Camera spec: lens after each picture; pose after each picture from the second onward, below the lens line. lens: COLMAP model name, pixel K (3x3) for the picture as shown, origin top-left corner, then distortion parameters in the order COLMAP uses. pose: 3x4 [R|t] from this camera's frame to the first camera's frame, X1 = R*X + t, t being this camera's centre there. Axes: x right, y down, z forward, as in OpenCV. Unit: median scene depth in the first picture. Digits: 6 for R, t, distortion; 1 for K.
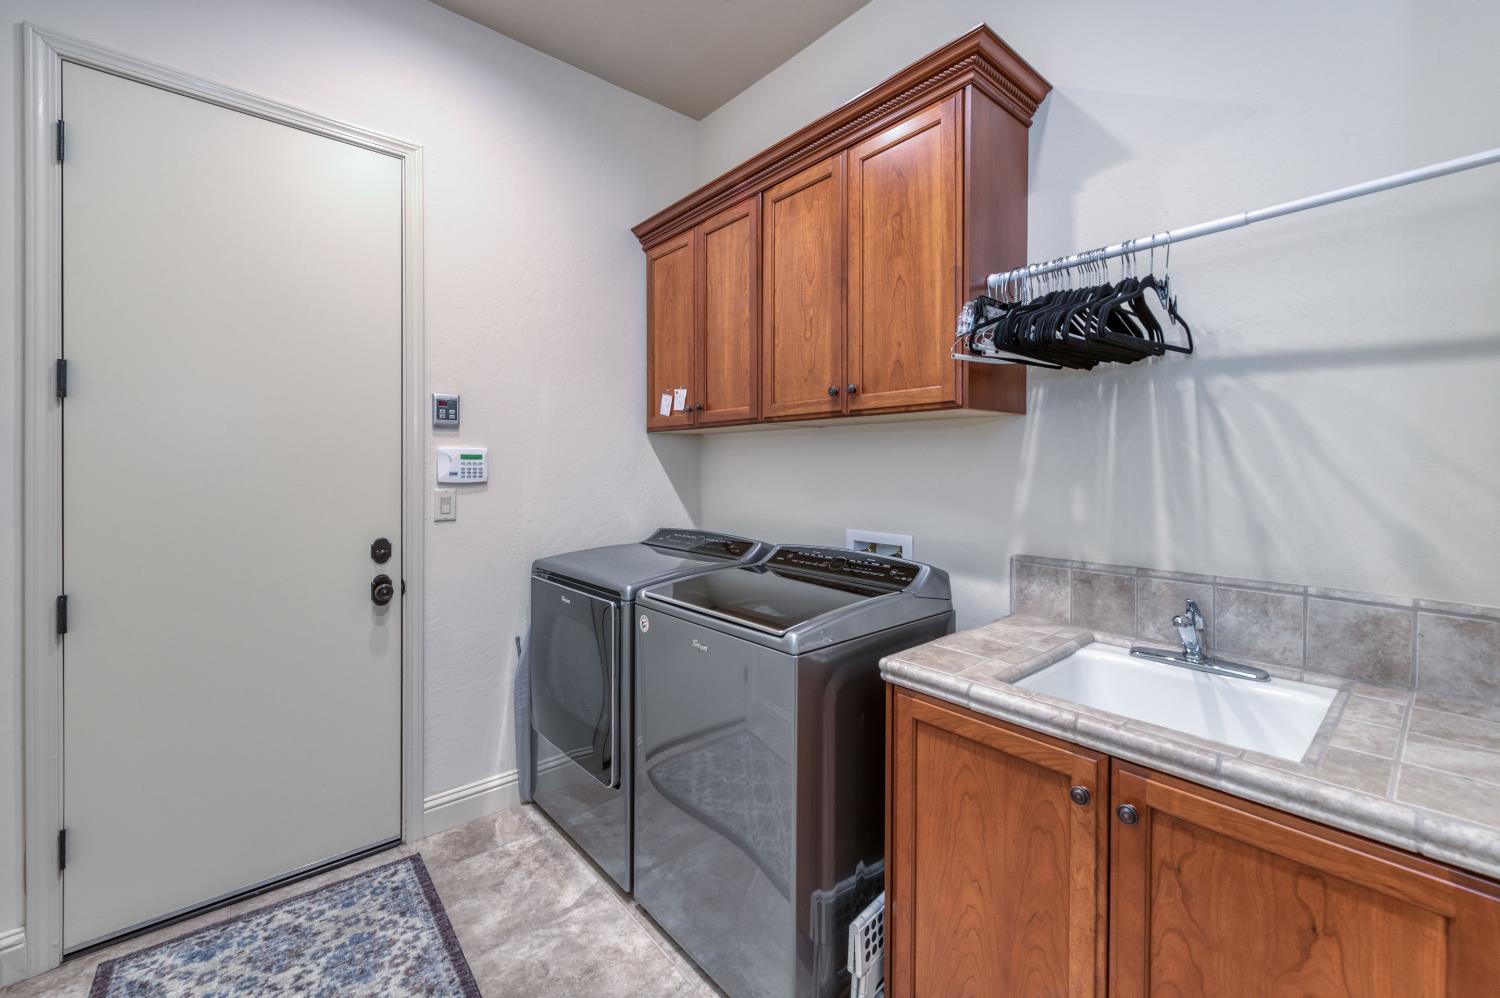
lens RADIAL K [[592.8, 0, 717.8], [0, 592.8, 471.1], [0, 0, 1]] dist [0.005134, -0.001568]
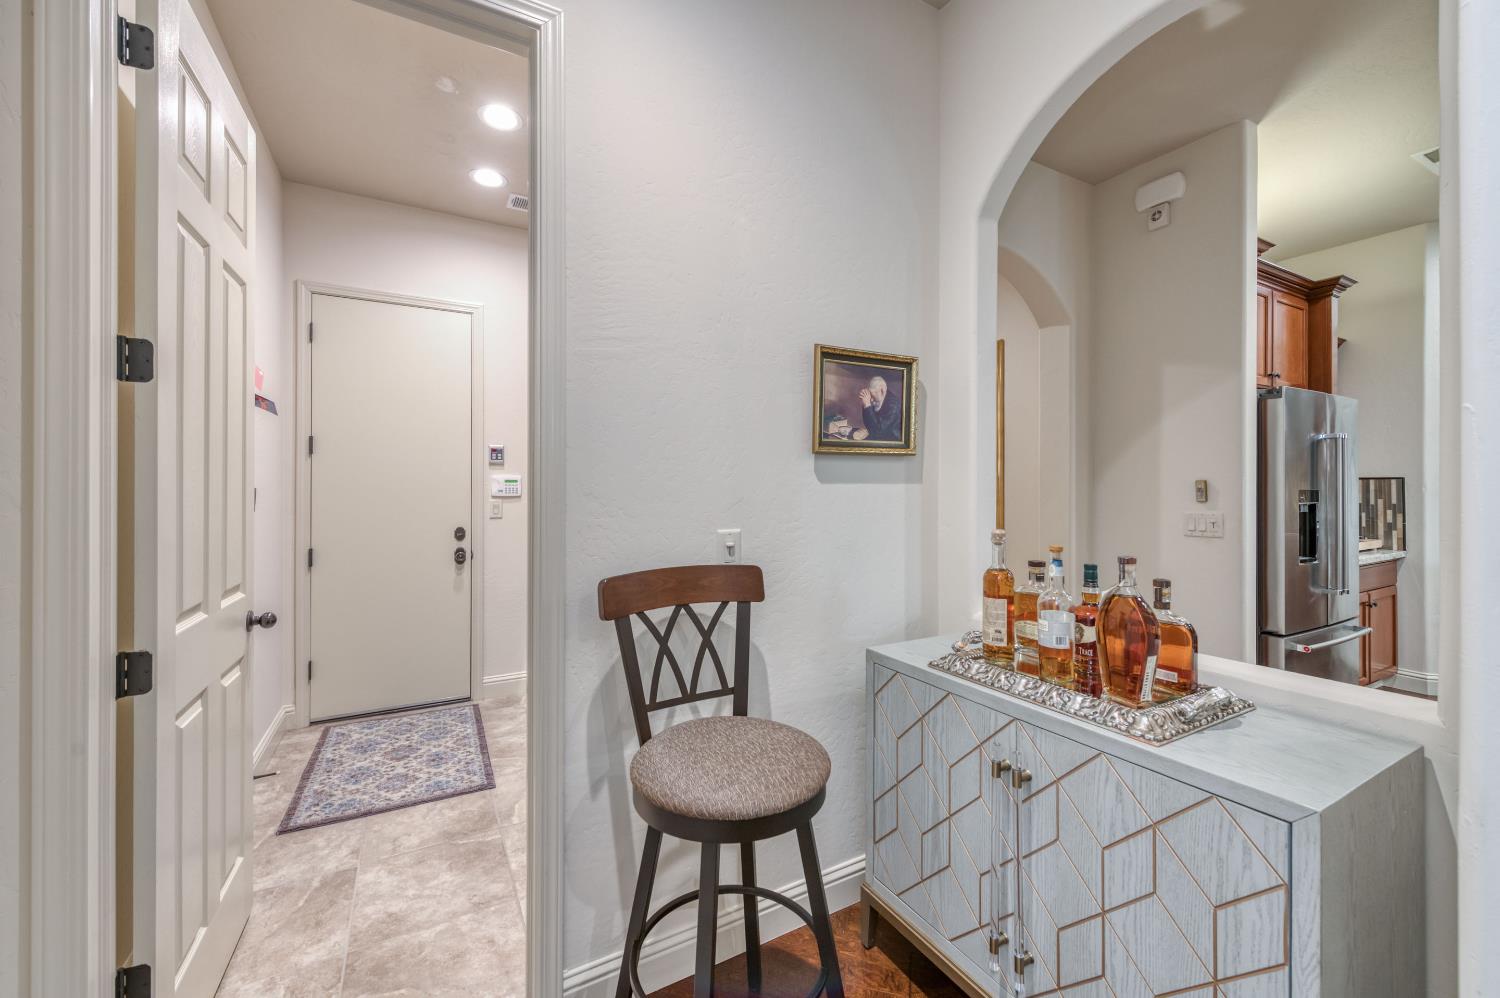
lens RADIAL K [[592.8, 0, 751.7], [0, 592.8, 492.1], [0, 0, 1]] dist [0.005134, -0.001568]
pose [[0.983714, -0.002509, -0.179725, 0.626068], [0.000986, 0.999963, -0.008566, 0.024590], [0.179740, 0.008249, 0.983680, -0.608982]]
